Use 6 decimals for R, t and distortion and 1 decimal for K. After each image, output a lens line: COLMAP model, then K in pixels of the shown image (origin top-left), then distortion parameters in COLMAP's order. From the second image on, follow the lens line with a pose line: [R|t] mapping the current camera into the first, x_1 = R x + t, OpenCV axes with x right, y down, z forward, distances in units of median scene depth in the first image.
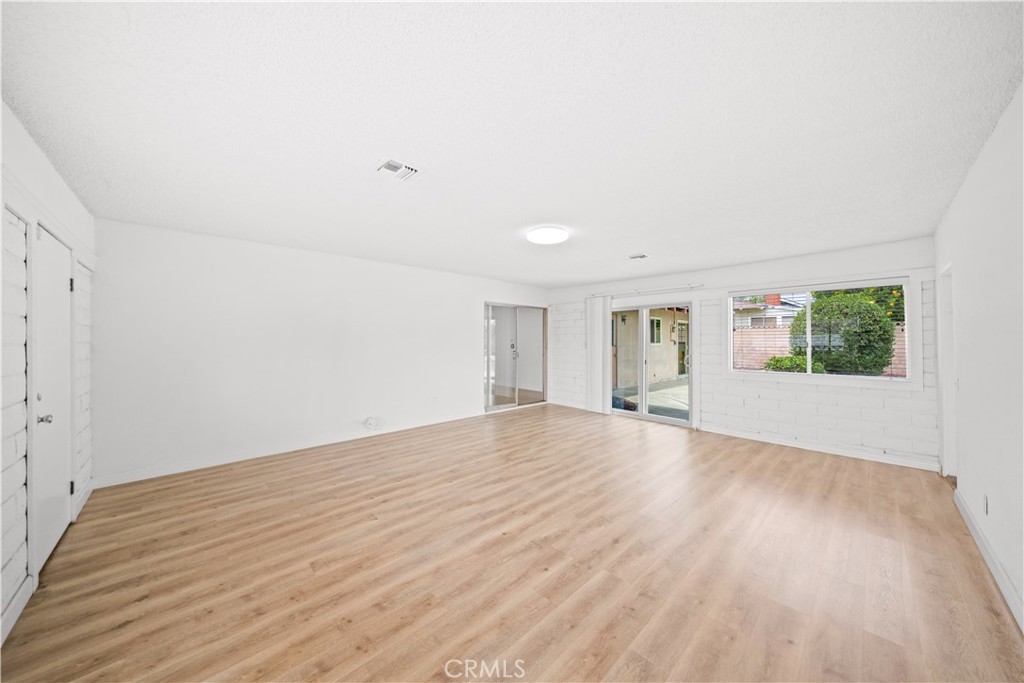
lens RADIAL K [[350.4, 0, 512.3], [0, 350.4, 340.9], [0, 0, 1]] dist [-0.007360, -0.000185]
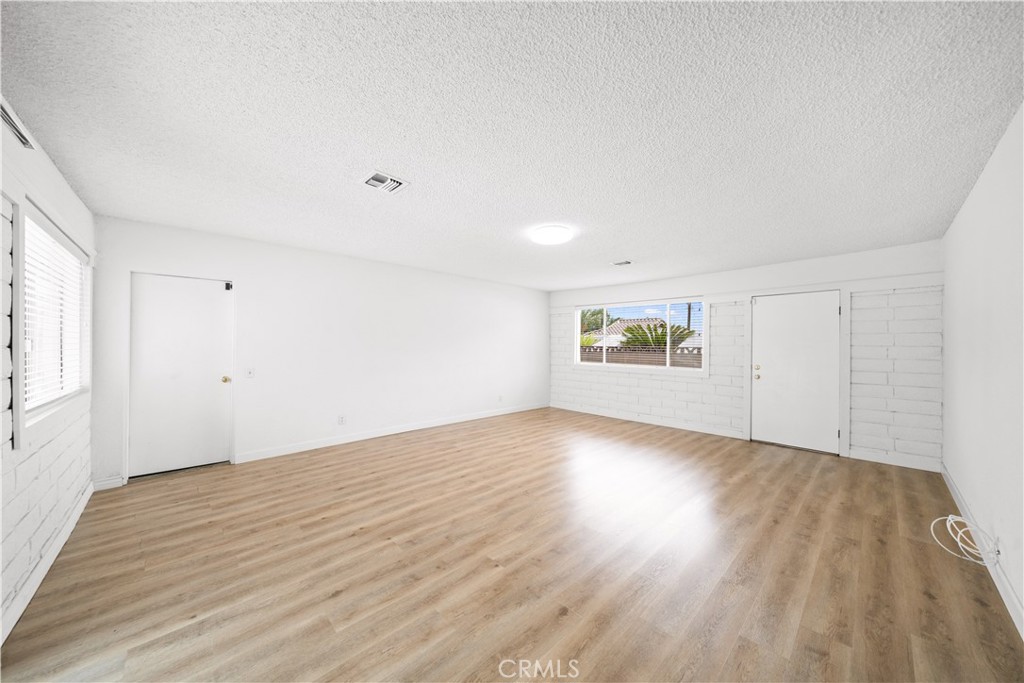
lens RADIAL K [[350.4, 0, 512.0], [0, 350.4, 344.5], [0, 0, 1]] dist [-0.007360, -0.000185]
pose [[-0.999949, -0.007268, 0.007040, 0.218275], [-0.007308, 0.999957, -0.005707, 0.013907], [-0.006999, -0.005758, -0.999959, 2.129645]]
